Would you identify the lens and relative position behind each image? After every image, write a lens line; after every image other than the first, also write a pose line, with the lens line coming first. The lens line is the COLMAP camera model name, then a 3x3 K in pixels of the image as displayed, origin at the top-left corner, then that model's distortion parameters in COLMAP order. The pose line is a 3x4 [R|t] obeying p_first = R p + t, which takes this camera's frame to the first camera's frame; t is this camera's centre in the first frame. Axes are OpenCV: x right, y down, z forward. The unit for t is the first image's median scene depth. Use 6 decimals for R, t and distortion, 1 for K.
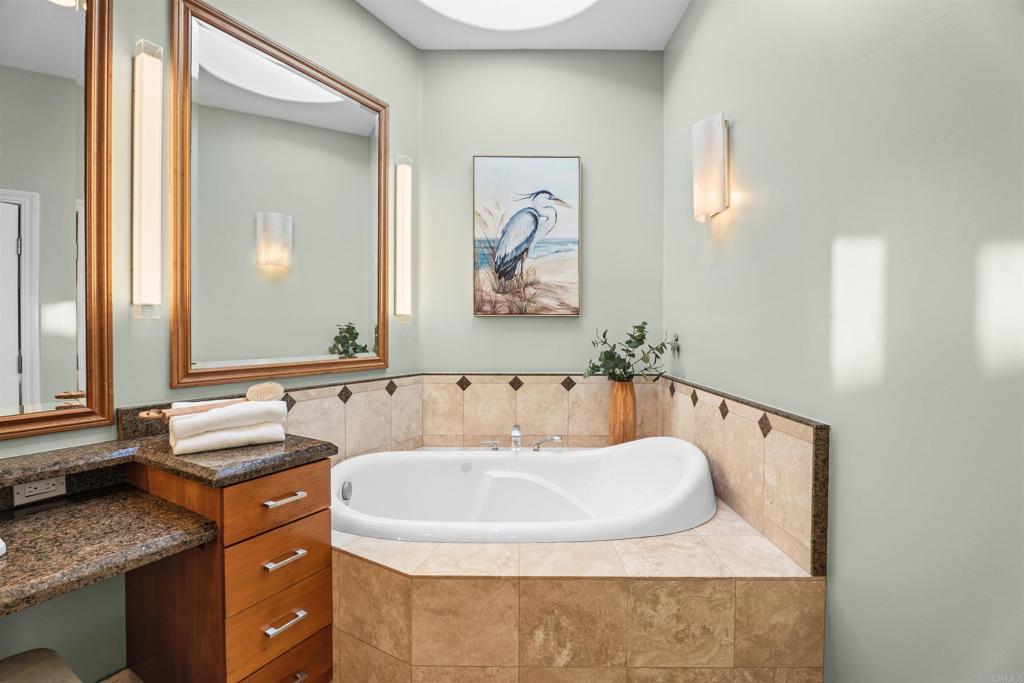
lens RADIAL K [[466.6, 0, 512.7], [0, 466.6, 325.8], [0, 0, 1]] dist [-0.002492, -0.000214]
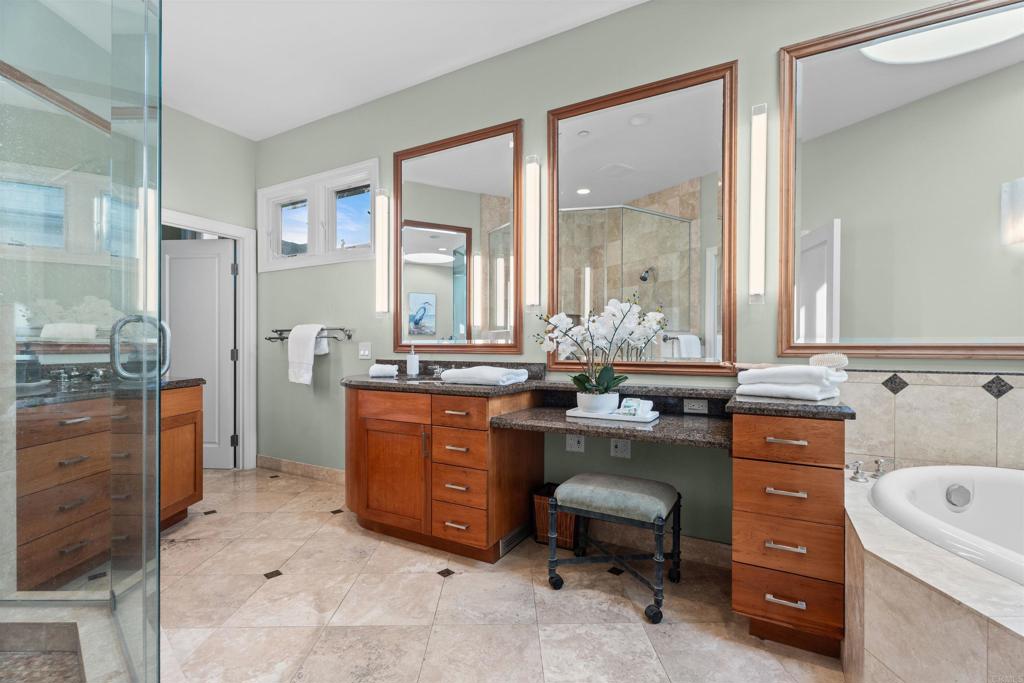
lens RADIAL K [[453.7, 0, 512.0], [0, 453.7, 341.5], [0, 0, 1]] dist [-0.000501, 0.000109]
pose [[0.026816, -0.018660, -0.999466, 0.568809], [-0.000355, 0.999826, -0.018676, 0.127506], [0.999640, 0.000855, 0.026805, 0.247949]]
